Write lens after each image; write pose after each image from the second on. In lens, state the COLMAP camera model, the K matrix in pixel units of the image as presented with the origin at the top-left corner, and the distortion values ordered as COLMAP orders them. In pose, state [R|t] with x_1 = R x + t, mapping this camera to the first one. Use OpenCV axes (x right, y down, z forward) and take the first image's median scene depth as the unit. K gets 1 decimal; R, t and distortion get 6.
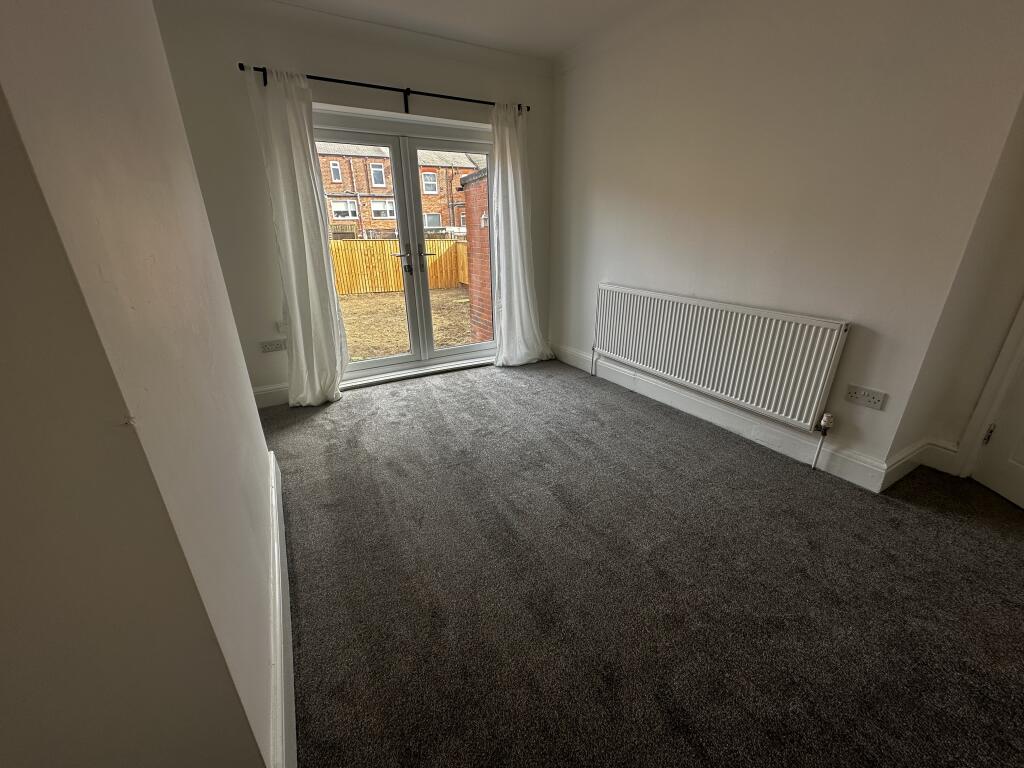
lens RADIAL K [[405.7, 0, 509.2], [0, 405.7, 386.5], [0, 0, 1]] dist [0.000939, -0.000129]
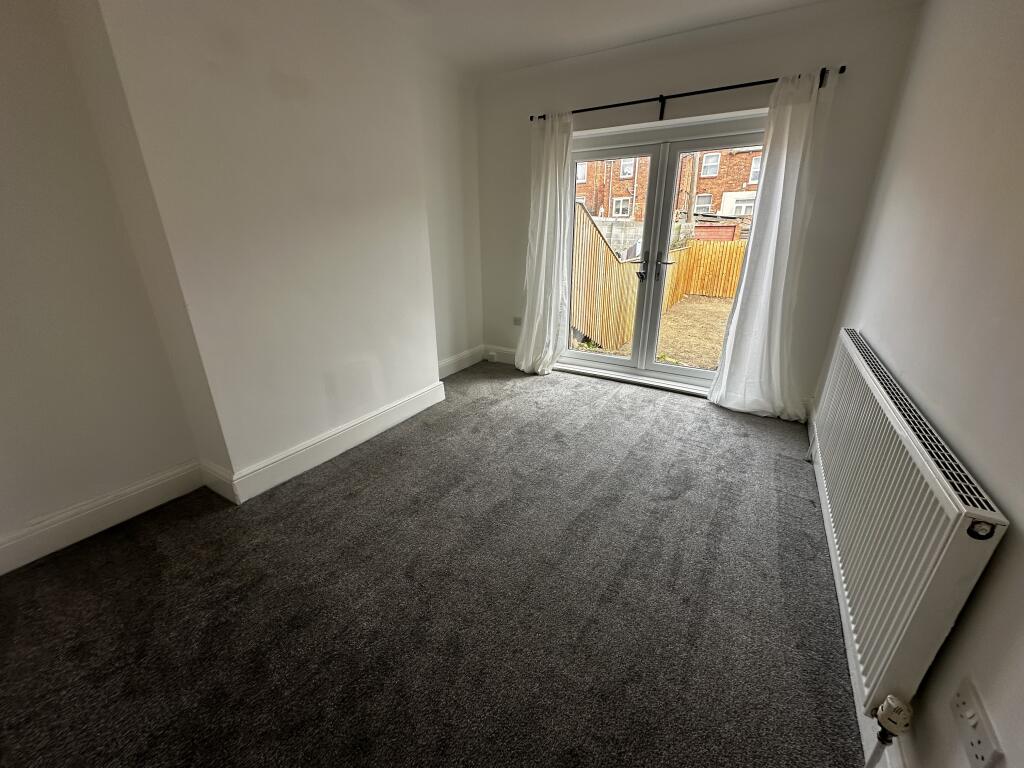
lens RADIAL K [[405.7, 0, 507.9], [0, 405.7, 386.3], [0, 0, 1]] dist [0.000939, -0.000129]
pose [[0.491621, 0.321205, -0.809405, 0.506014], [-0.316874, 0.931750, 0.177292, -0.113626], [0.811110, 0.169318, 0.559850, 0.227295]]
